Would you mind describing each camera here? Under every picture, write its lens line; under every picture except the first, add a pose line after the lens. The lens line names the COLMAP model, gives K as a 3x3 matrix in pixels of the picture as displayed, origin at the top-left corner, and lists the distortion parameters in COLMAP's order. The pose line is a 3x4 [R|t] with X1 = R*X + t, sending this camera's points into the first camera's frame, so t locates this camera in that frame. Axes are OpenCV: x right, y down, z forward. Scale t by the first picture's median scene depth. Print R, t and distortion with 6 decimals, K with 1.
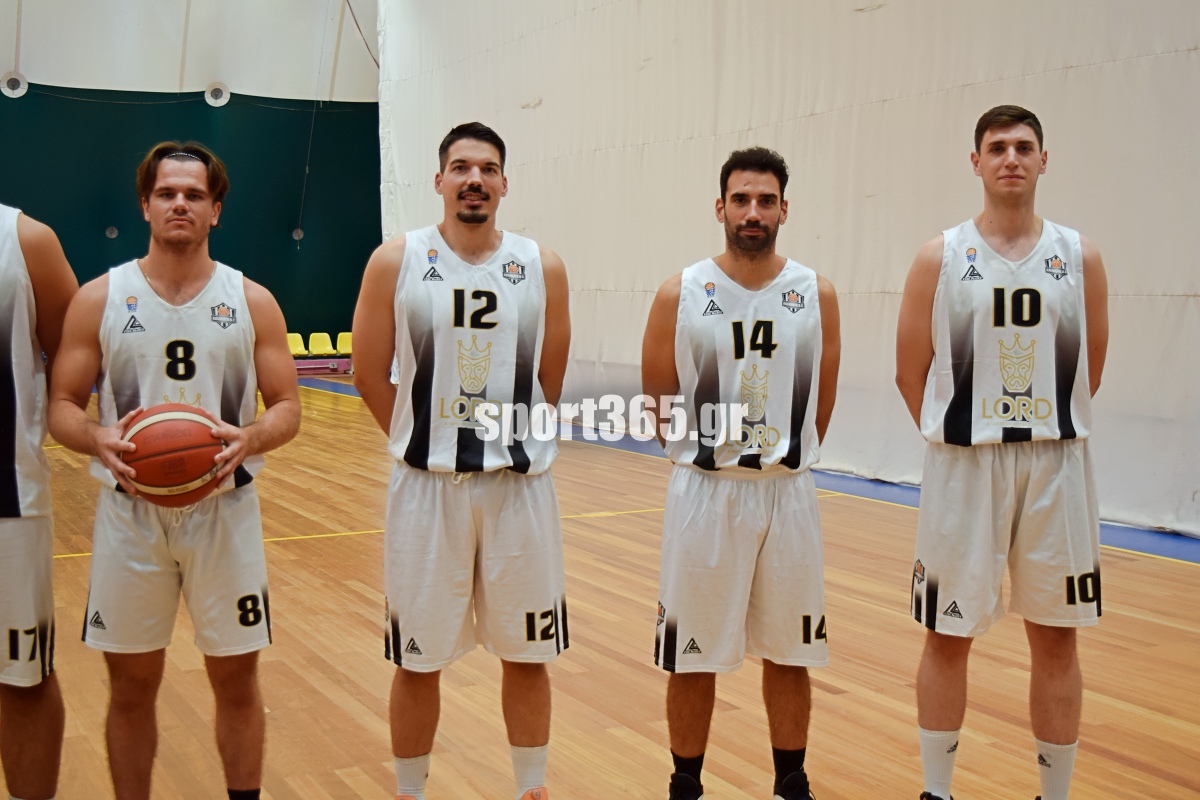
lens RADIAL K [[1572.3, 0, 601.0], [0, 1572.3, 401.8], [0, 0, 1]] dist [-0.029227, 0.005705]
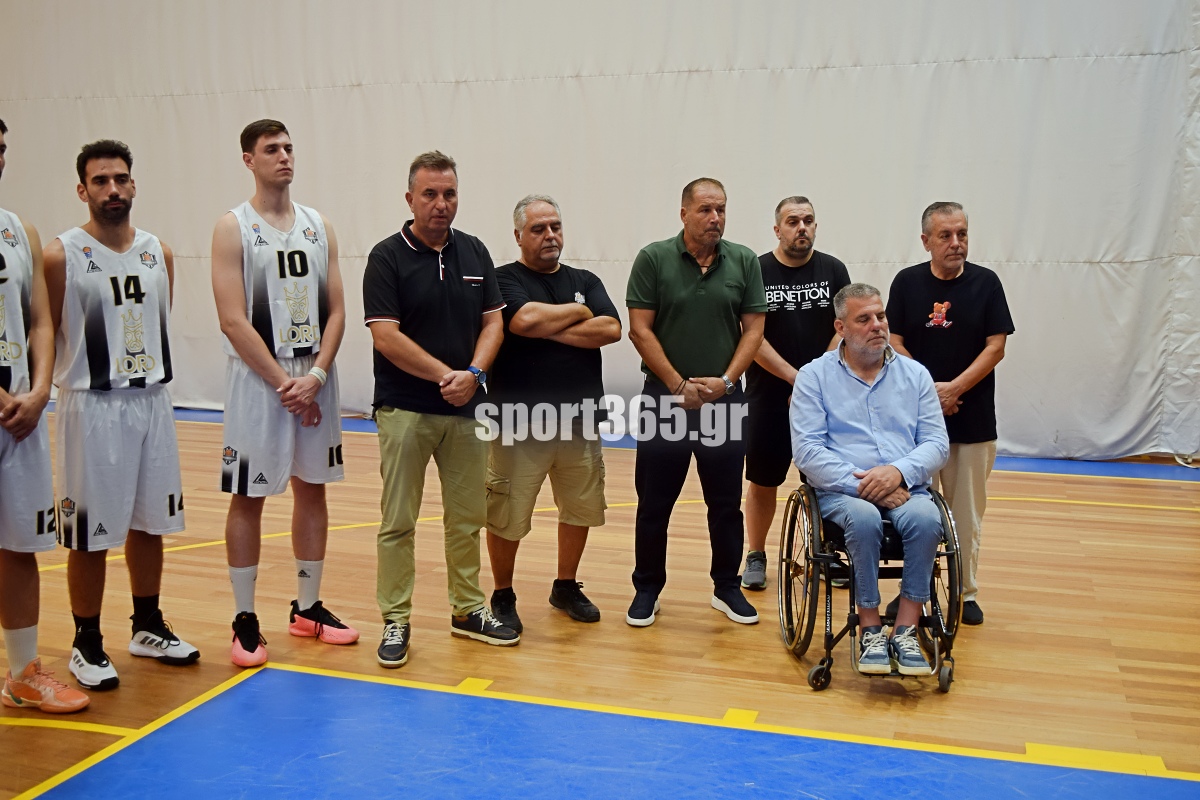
lens RADIAL K [[1224.5, 0, 599.7], [0, 1224.5, 413.1], [0, 0, 1]] dist [-0.042632, -0.025164]
pose [[0.700798, -0.092789, 0.707300, -0.353289], [0.054775, 0.995576, 0.076336, 0.006704], [-0.711254, -0.014754, 0.702780, 0.004151]]
